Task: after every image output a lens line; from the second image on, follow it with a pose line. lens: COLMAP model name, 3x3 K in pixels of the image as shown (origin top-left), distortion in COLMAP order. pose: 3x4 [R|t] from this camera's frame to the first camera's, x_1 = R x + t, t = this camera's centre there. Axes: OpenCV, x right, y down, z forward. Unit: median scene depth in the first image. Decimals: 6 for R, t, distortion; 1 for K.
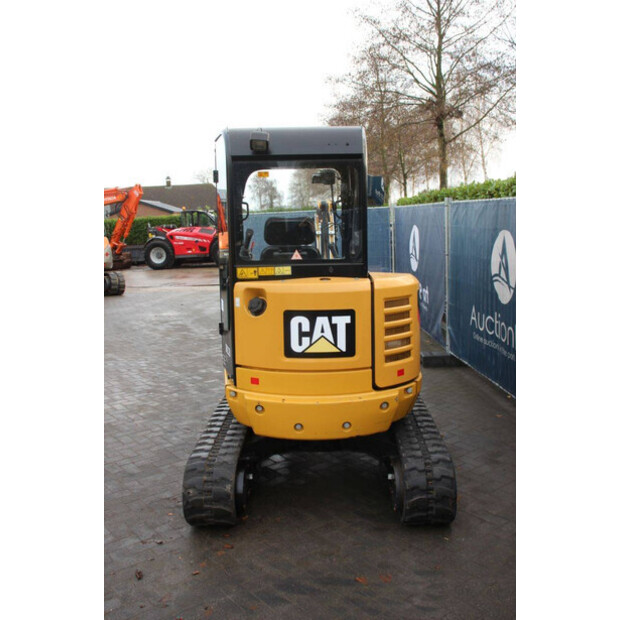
lens RADIAL K [[621.3, 0, 307.1], [0, 621.3, 320.8], [0, 0, 1]] dist [-0.051053, 0.000000]
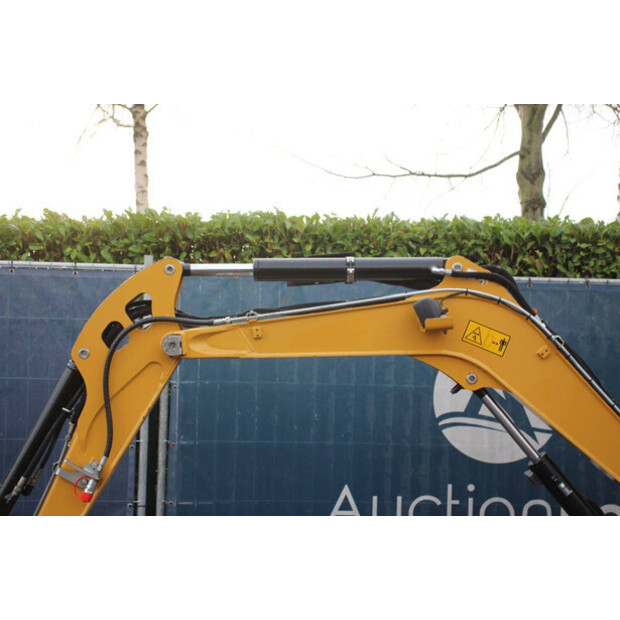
lens RADIAL K [[1126.4, 0, 313.2], [0, 1126.4, 313.3], [0, 0, 1]] dist [0.251621, 0.000000]
pose [[-0.030697, 0.021420, 0.999299, -1.095540], [0.139272, 0.990109, -0.016945, -0.257615], [-0.989778, 0.138654, -0.033377, 1.812914]]
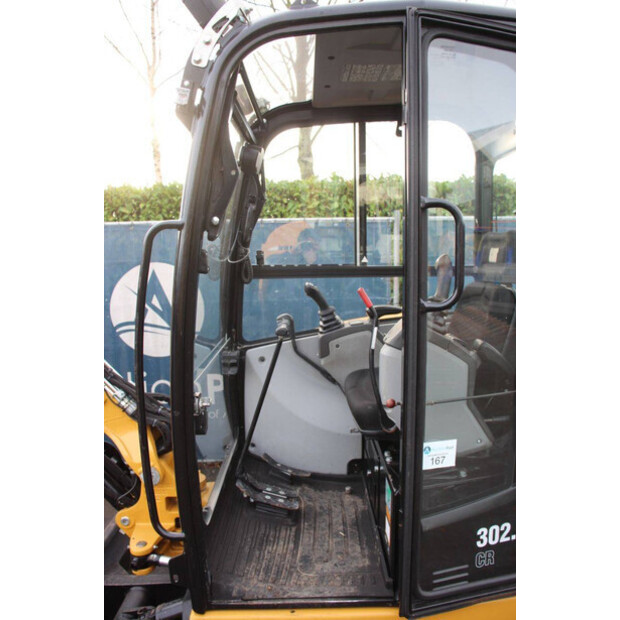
lens RADIAL K [[528.4, 0, 303.9], [0, 528.4, 309.0], [0, 0, 1]] dist [-0.141594, 0.087924]
pose [[0.000049, -0.103627, 0.994616, -0.515645], [0.181654, 0.978069, 0.101894, -0.185425], [-0.983363, 0.180671, 0.018872, 1.223994]]
